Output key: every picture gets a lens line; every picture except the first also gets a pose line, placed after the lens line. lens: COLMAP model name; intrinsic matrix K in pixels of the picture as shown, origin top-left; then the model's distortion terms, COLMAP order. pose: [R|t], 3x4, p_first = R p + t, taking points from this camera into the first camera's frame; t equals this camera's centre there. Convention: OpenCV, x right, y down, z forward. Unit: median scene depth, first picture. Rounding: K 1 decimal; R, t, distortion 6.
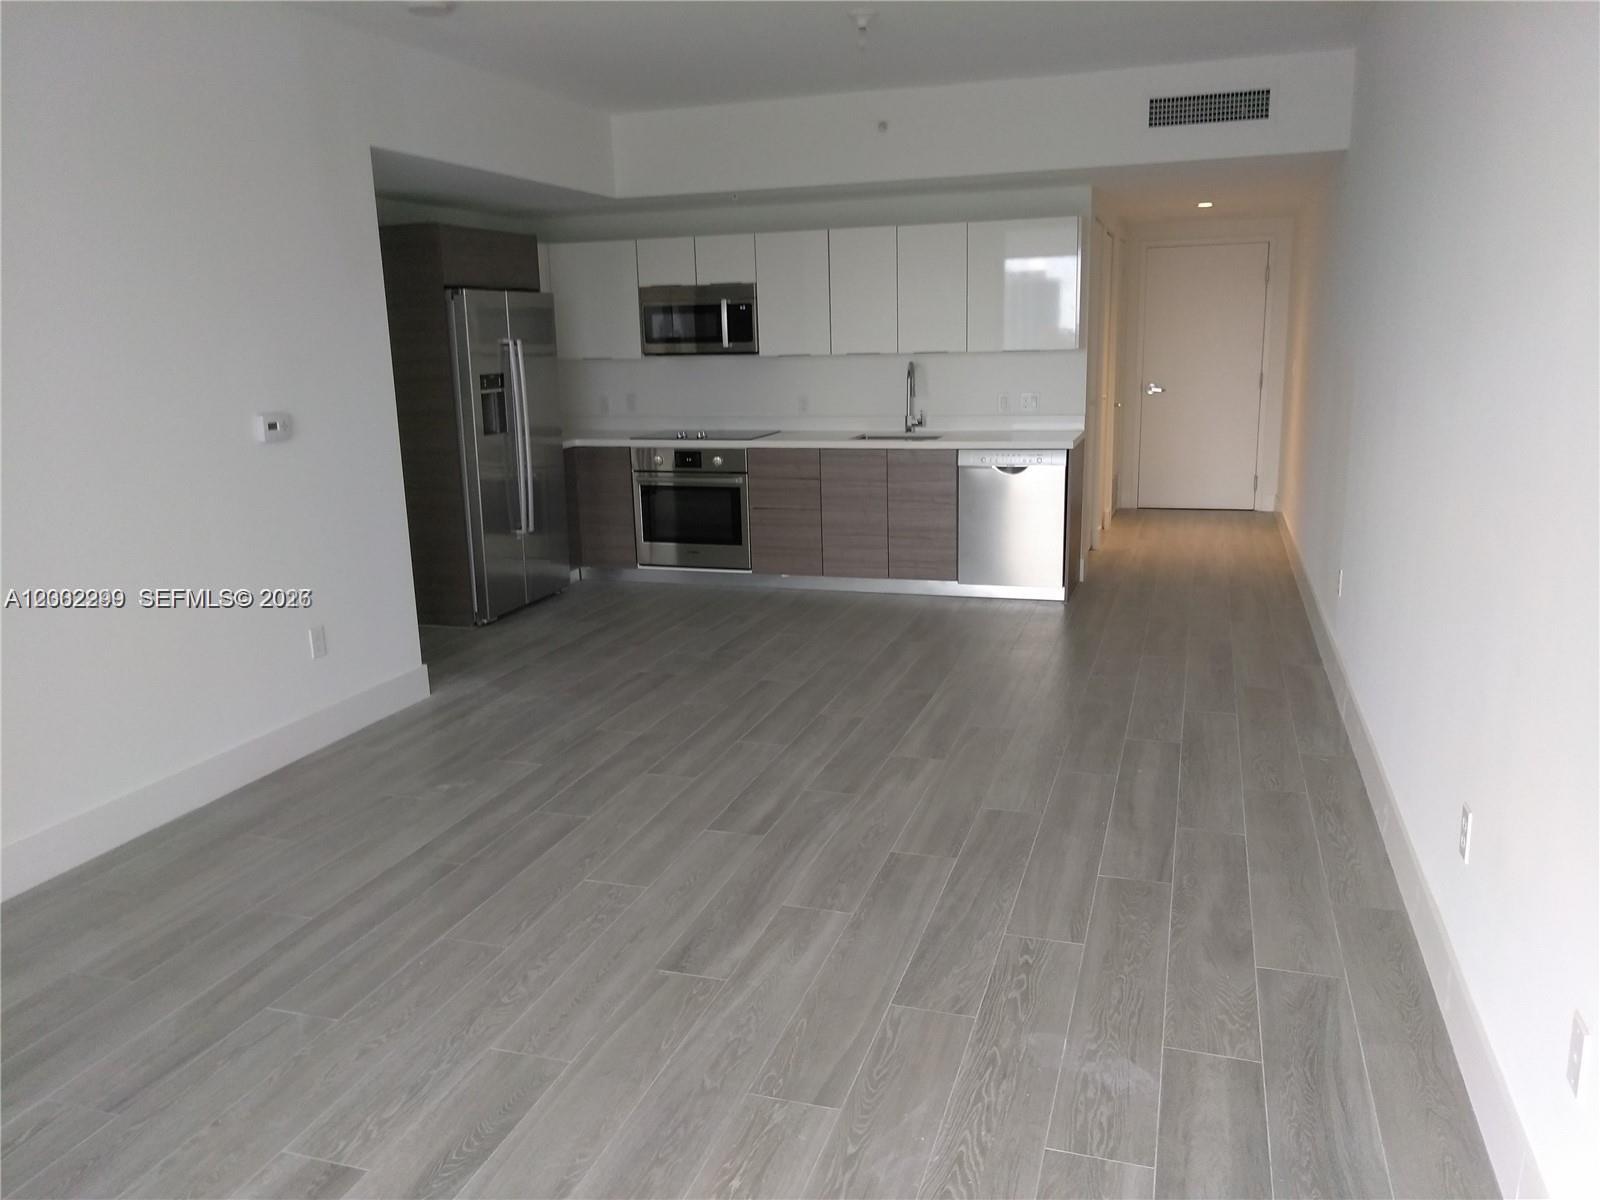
lens RADIAL K [[1187.8, 0, 819.0], [0, 1187.8, 600.9], [0, 0, 1]] dist [0.011506, 0.002049]
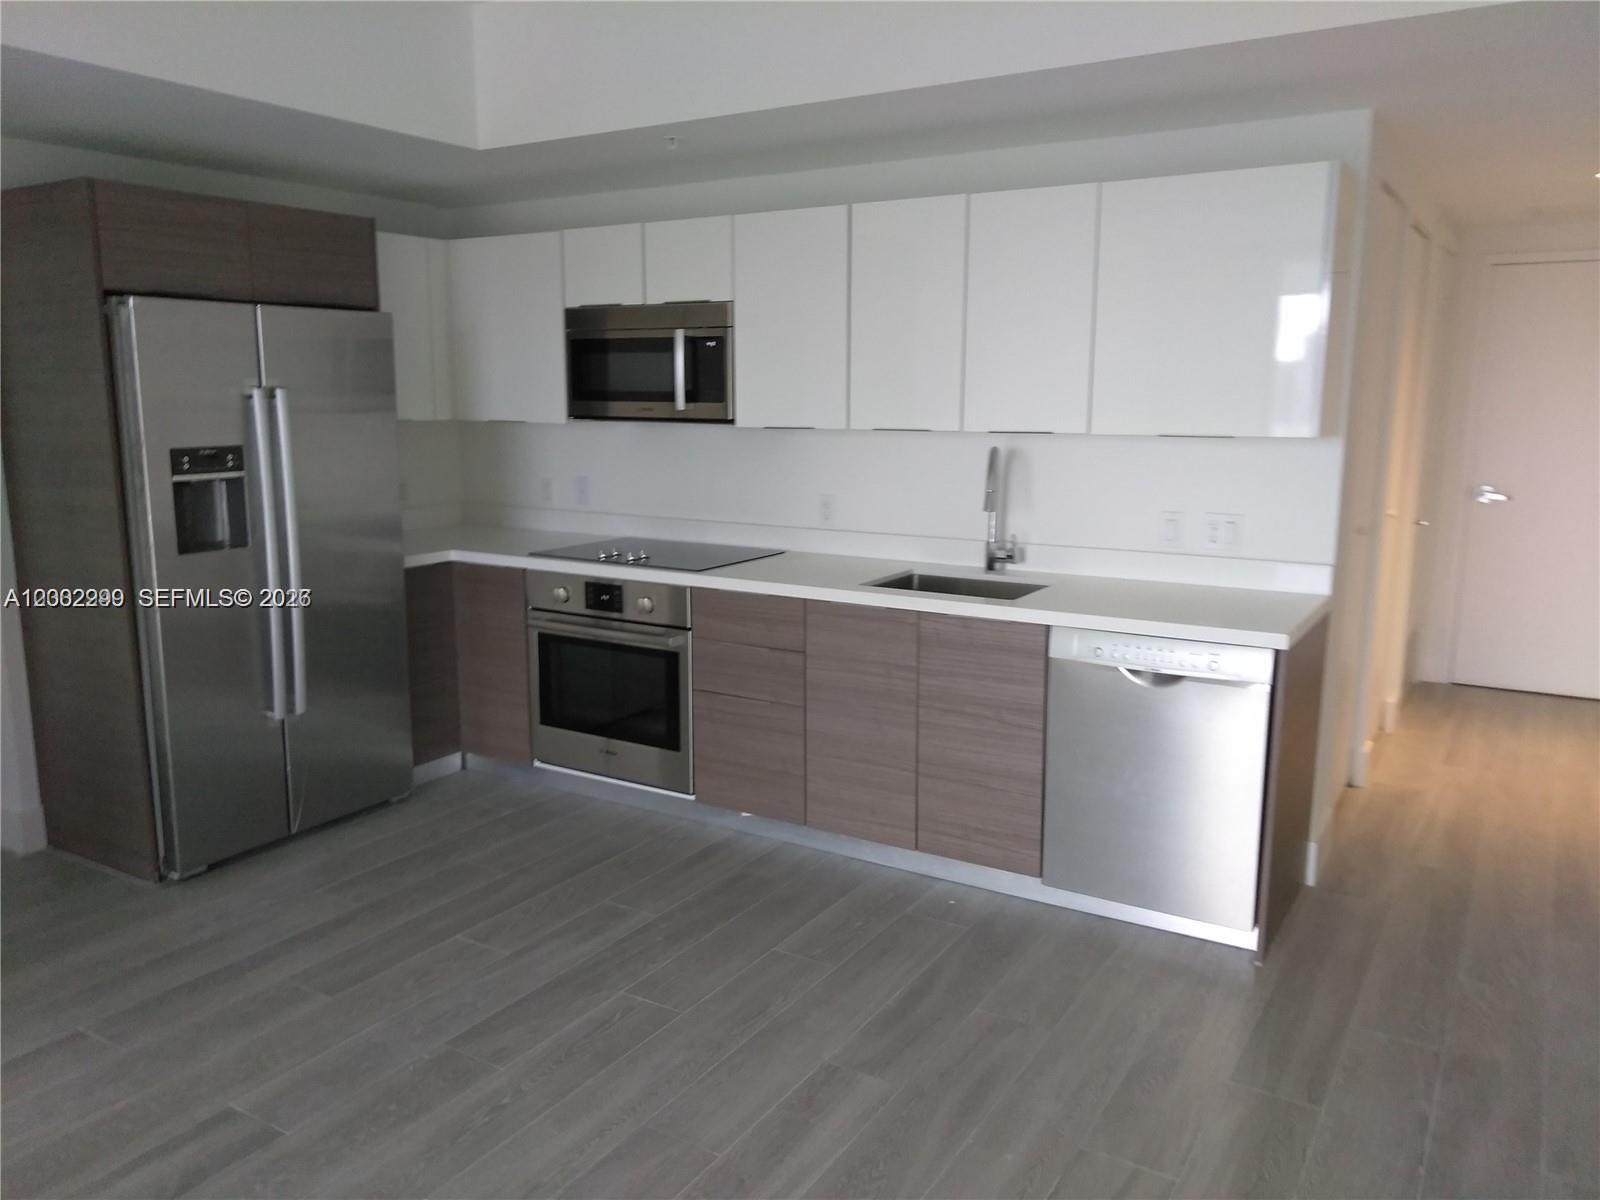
lens RADIAL K [[1211.3, 0, 797.3], [0, 1211.3, 590.4], [0, 0, 1]] dist [0.031266, -0.000725]
pose [[0.969794, 0.063976, -0.235387, 0.125337], [-0.076085, 0.996186, -0.042713, -0.105554], [0.231757, 0.059333, 0.970963, 0.445599]]
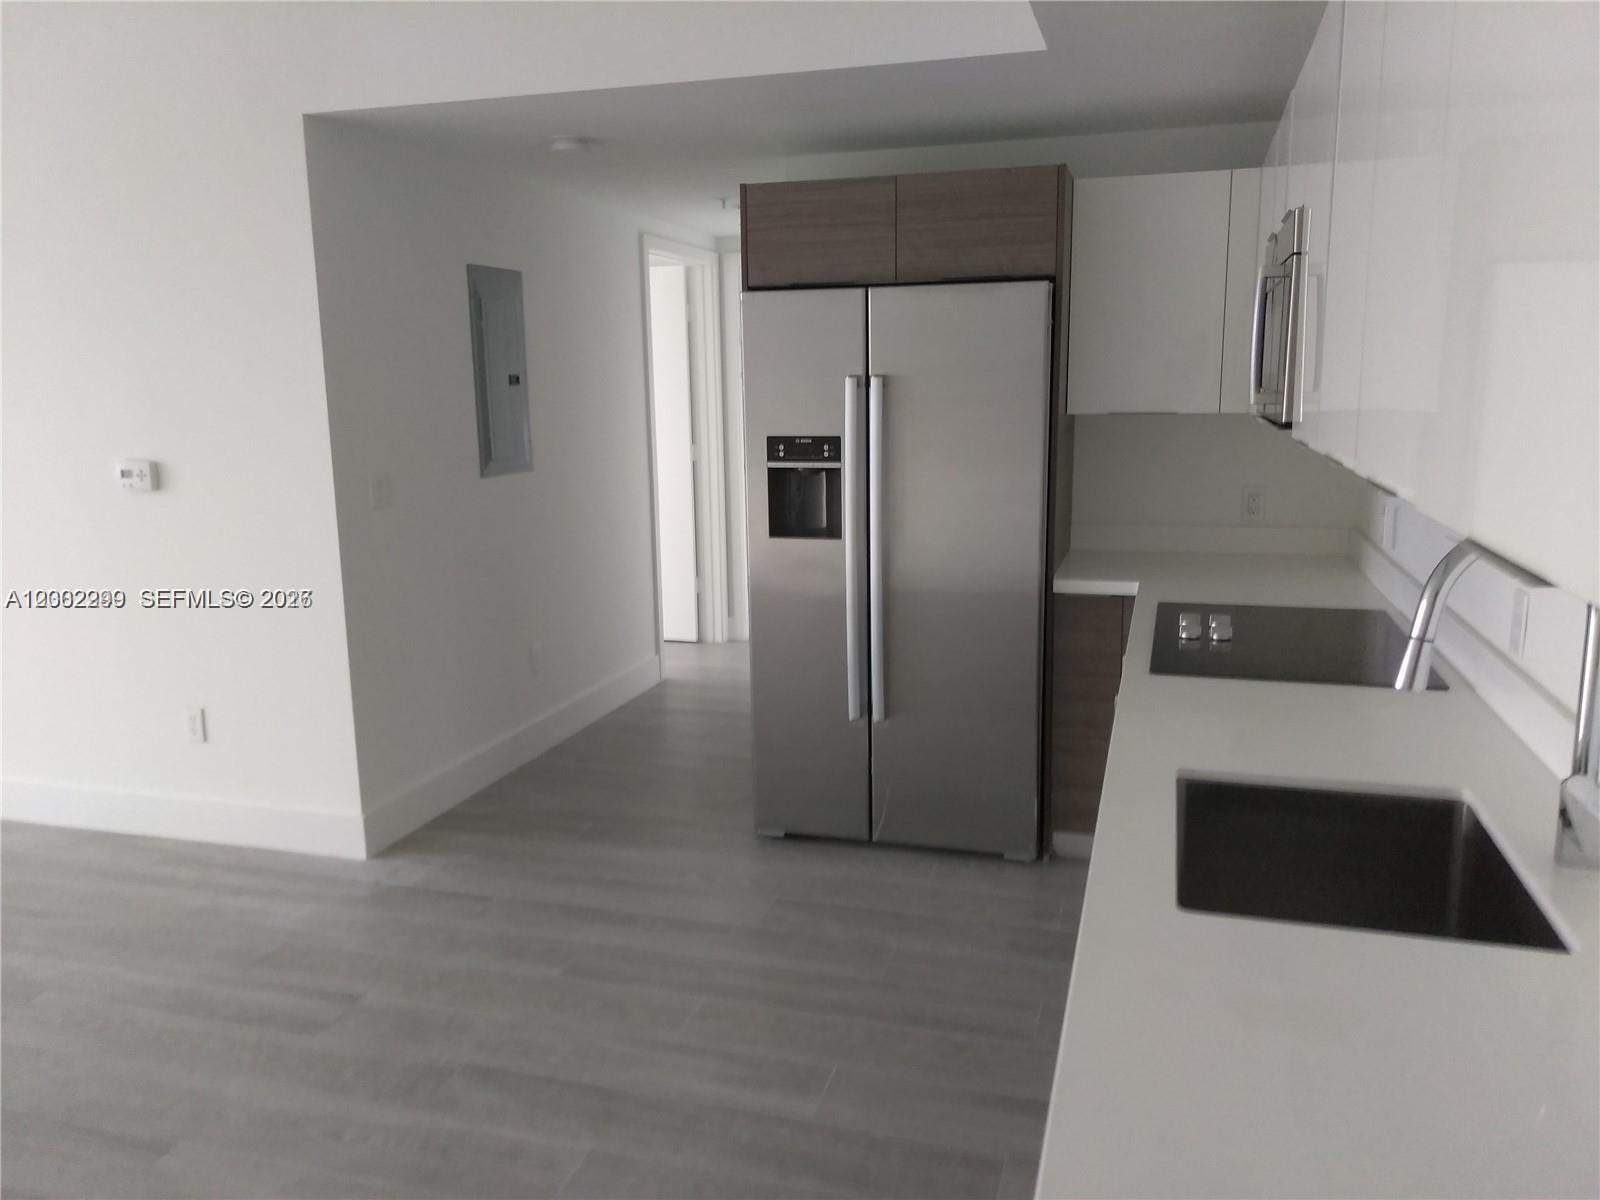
lens RADIAL K [[1187.8, 0, 819.0], [0, 1187.8, 600.9], [0, 0, 1]] dist [0.011506, 0.002049]
pose [[0.029780, 0.213389, -0.976513, 0.270395], [-0.208402, 0.956802, 0.202726, -0.206504], [0.977590, 0.197470, 0.072965, 0.870750]]
